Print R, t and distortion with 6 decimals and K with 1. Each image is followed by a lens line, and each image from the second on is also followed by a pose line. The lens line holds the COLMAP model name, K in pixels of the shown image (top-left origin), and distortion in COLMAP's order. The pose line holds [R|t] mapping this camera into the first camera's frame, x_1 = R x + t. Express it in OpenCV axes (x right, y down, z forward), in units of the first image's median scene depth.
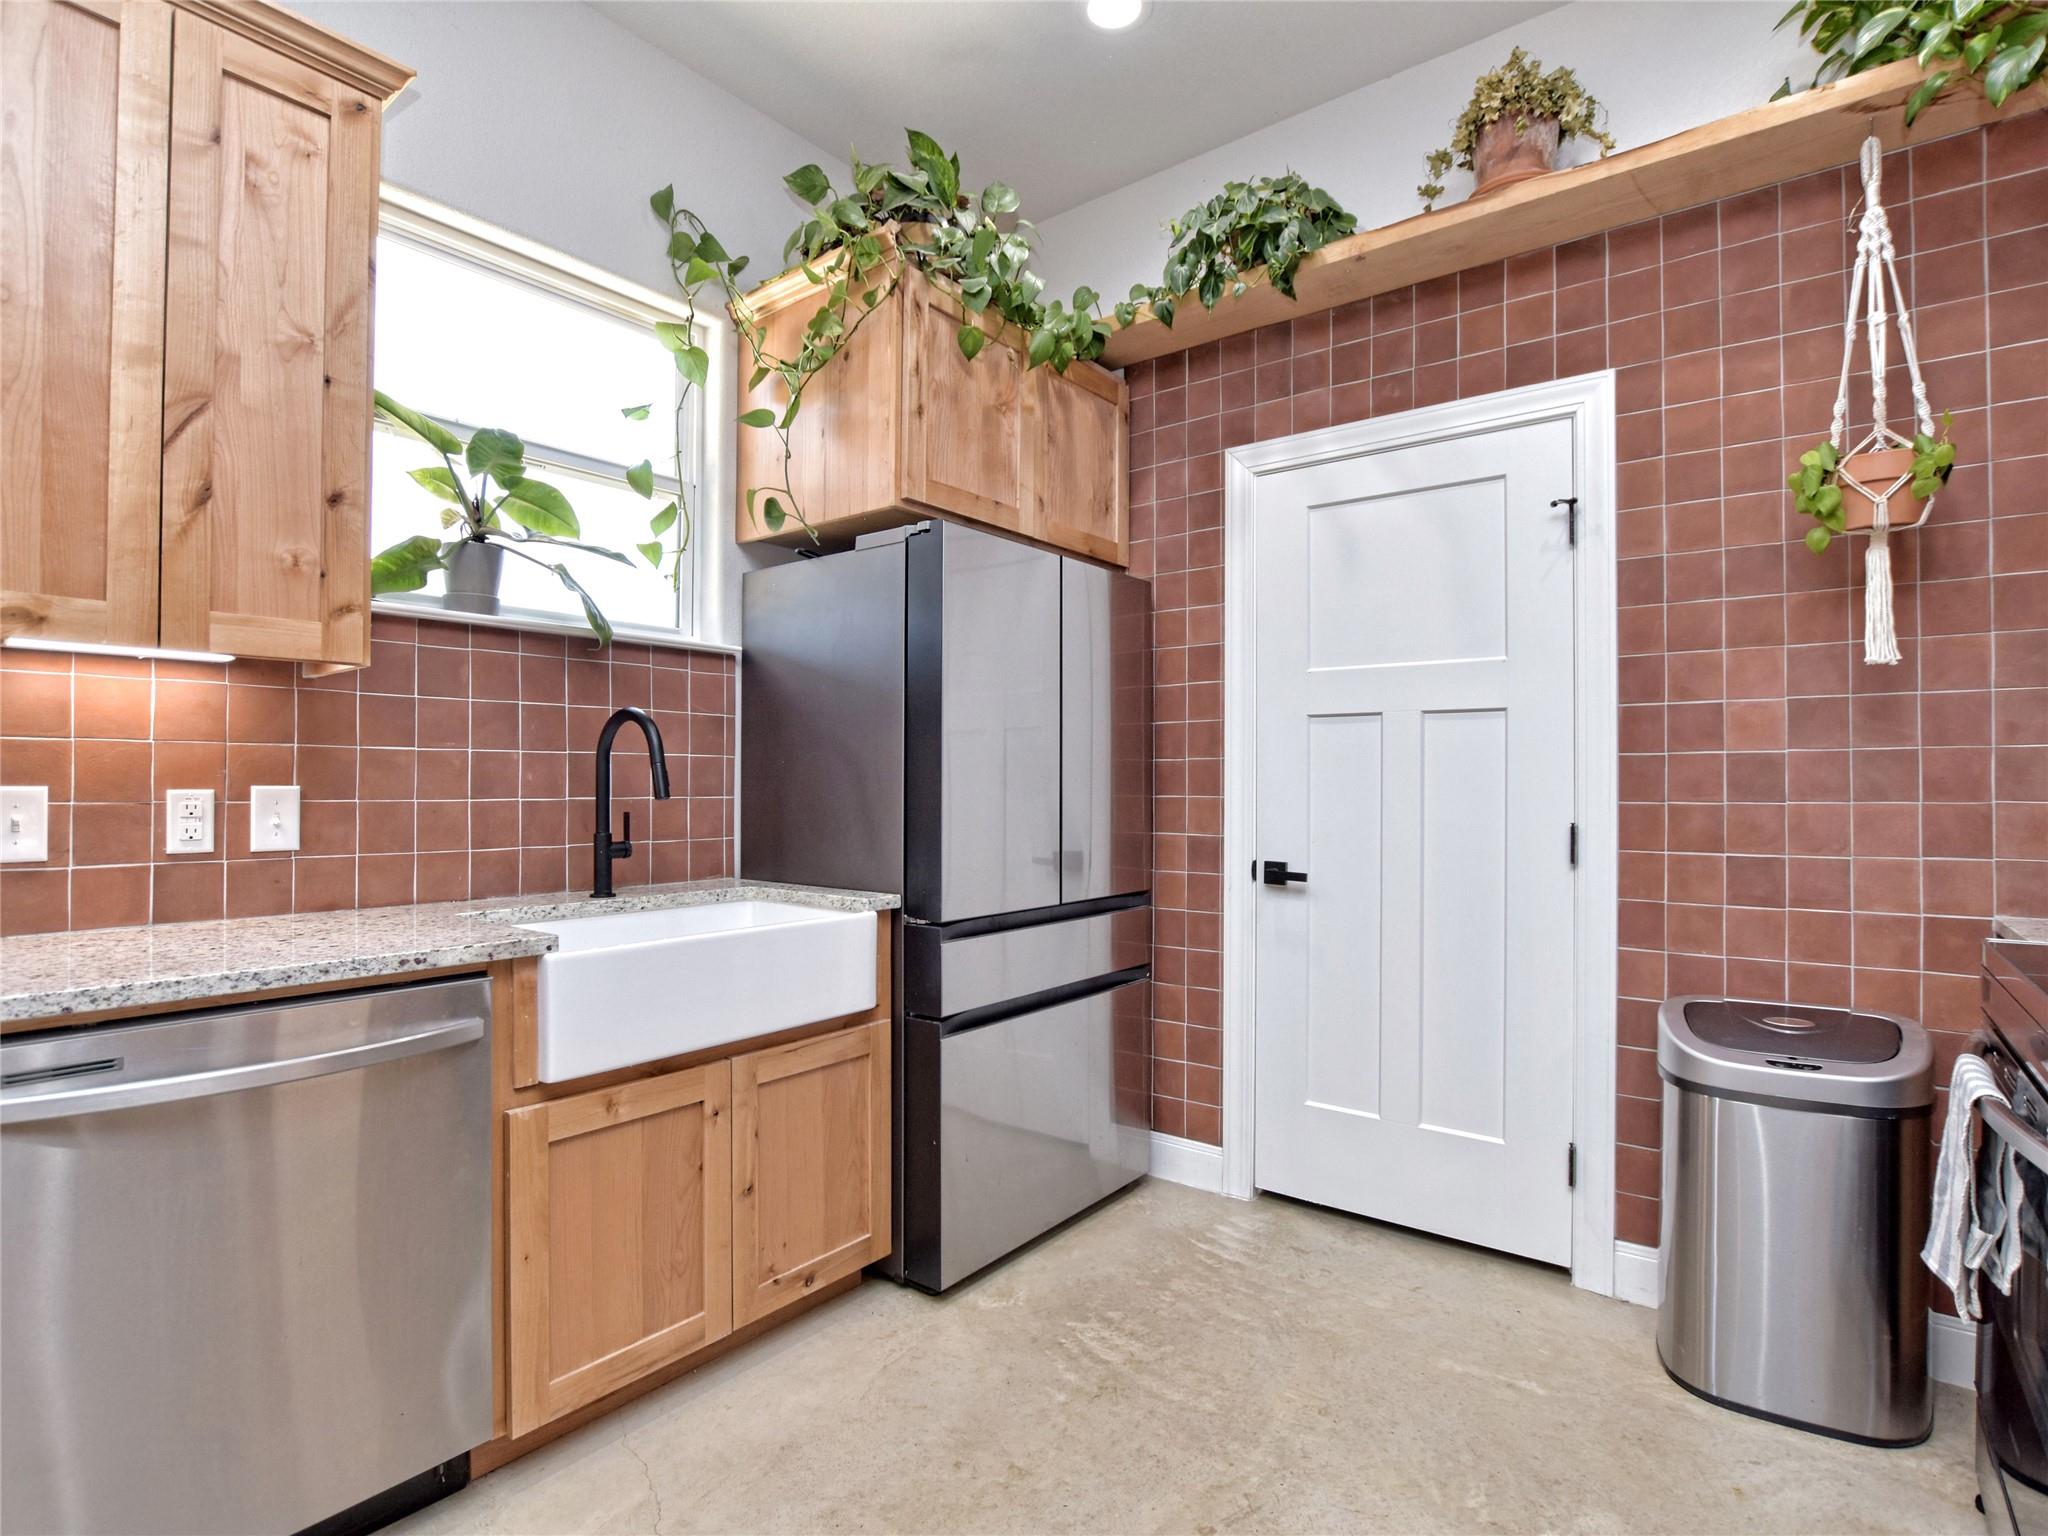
lens RADIAL K [[1019.8, 0, 1025.0], [0, 1019.8, 769.8], [0, 0, 1]] dist [-0.037191, 0.006162]
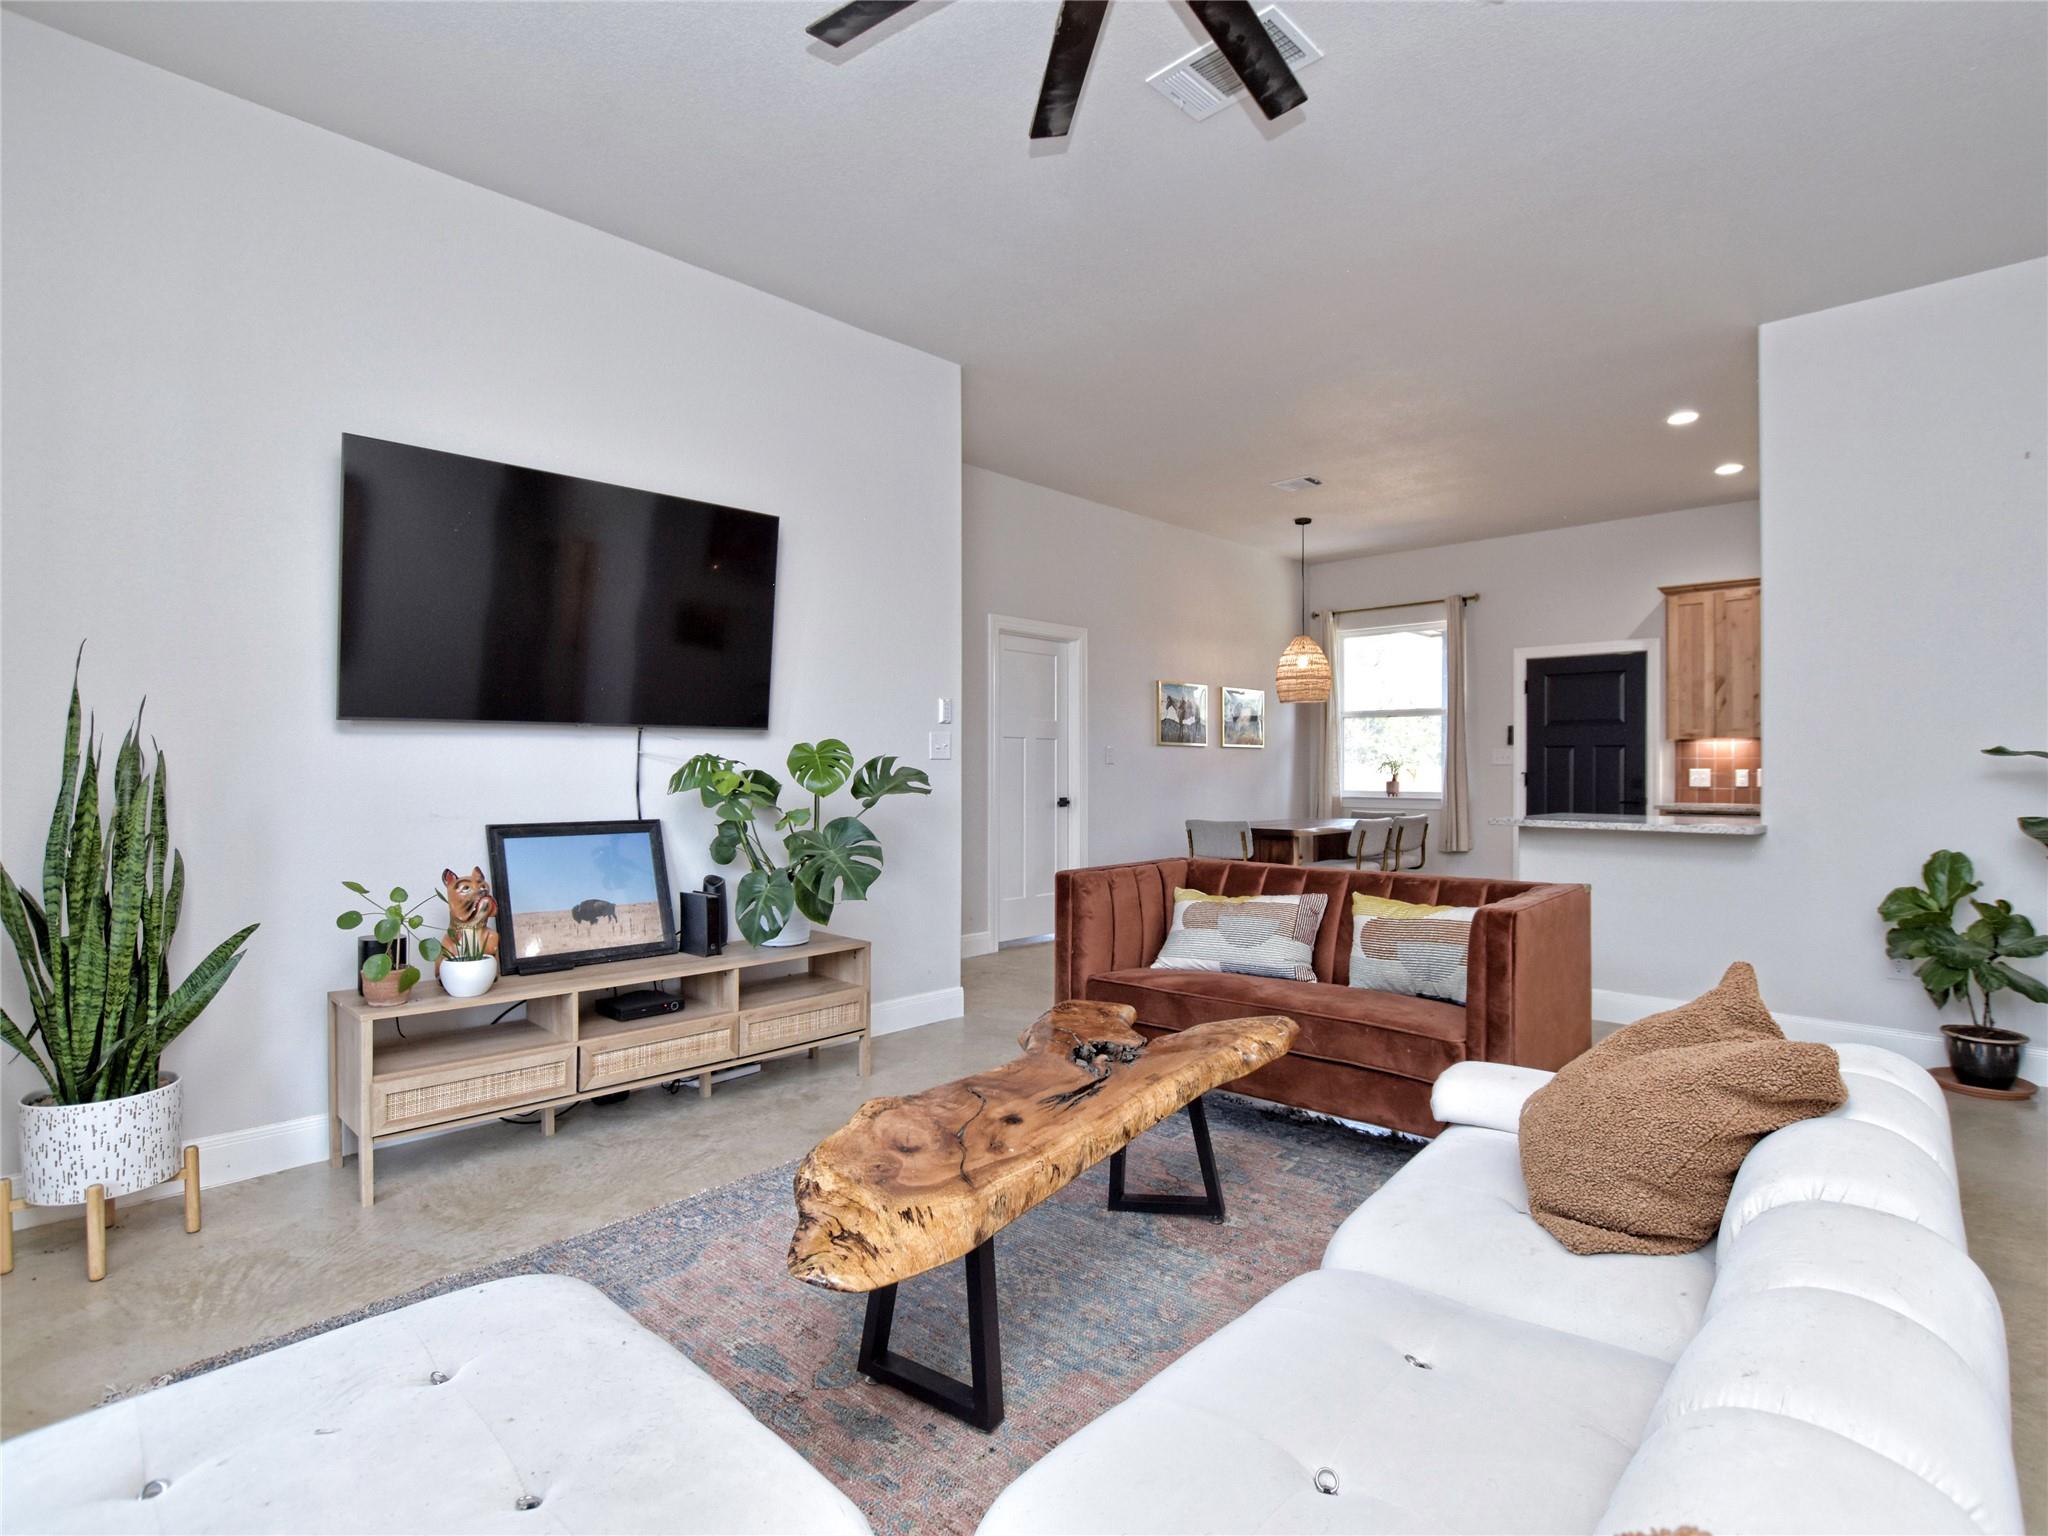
lens RADIAL K [[1019.8, 0, 1025.0], [0, 1019.8, 769.8], [0, 0, 1]] dist [-0.037191, 0.006162]
pose [[-0.107102, -0.003812, -0.994241, 2.586011], [0.012062, 0.999914, -0.005133, 0.003049], [0.994175, -0.012542, -0.107046, -1.051004]]
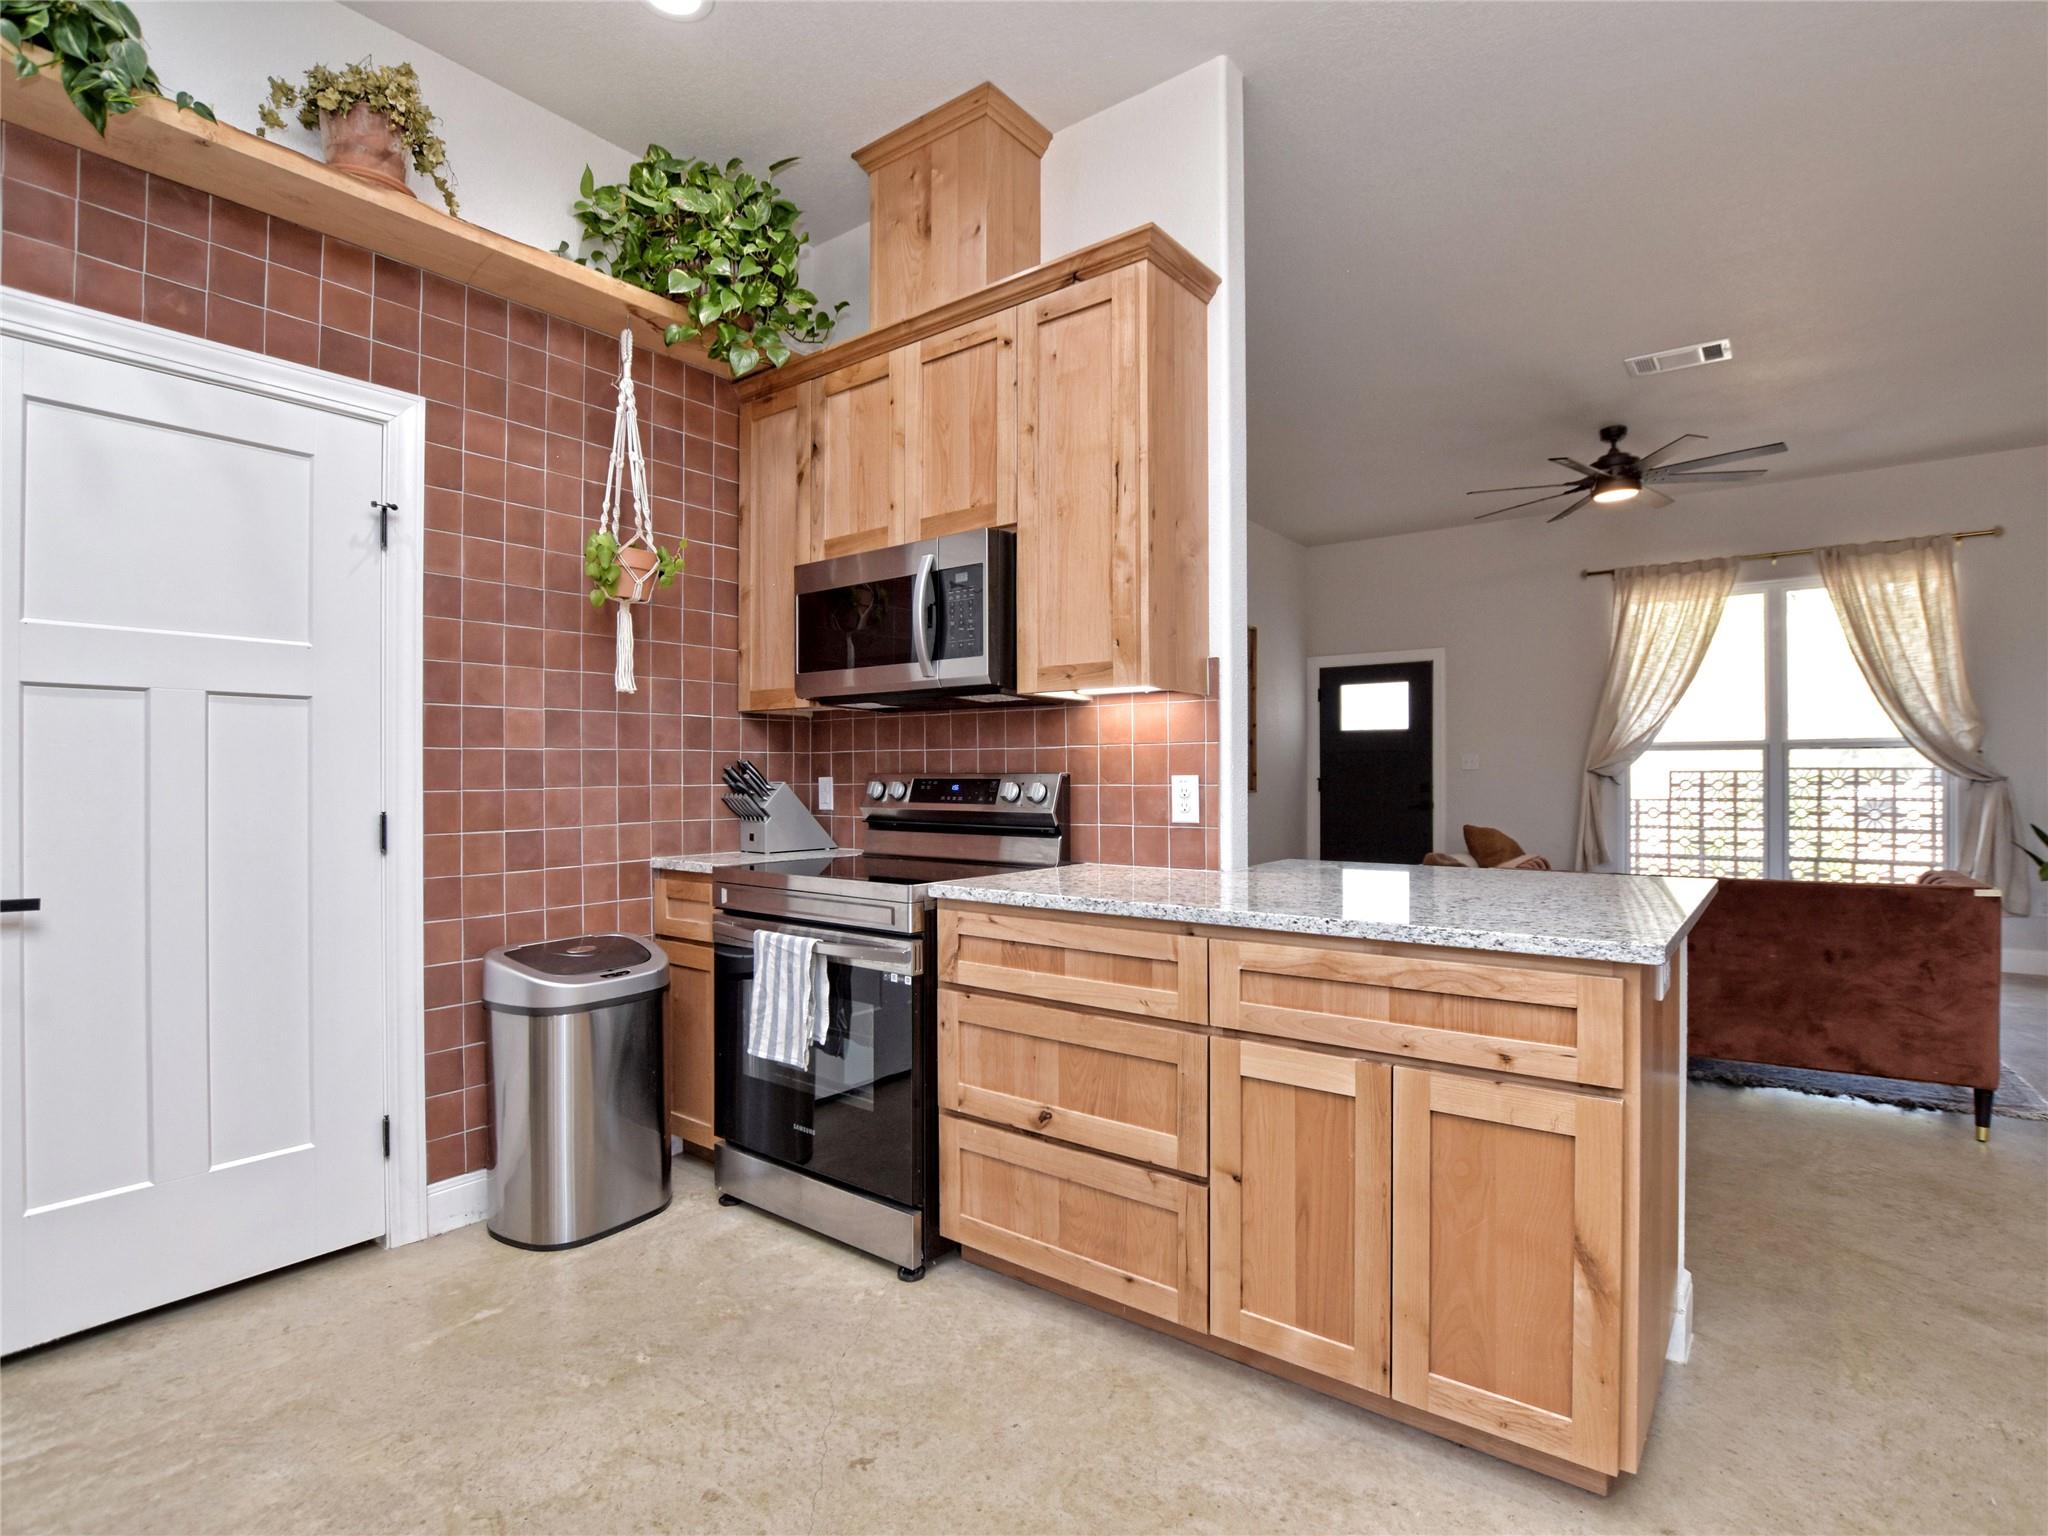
lens RADIAL K [[1019.8, 0, 1025.0], [0, 1019.8, 769.8], [0, 0, 1]] dist [-0.037191, 0.006162]
pose [[-0.009924, 0.000990, 0.999950, -0.520289], [-0.009915, 0.999950, -0.001089, 0.003196], [-0.999902, -0.009925, -0.009913, 0.347287]]
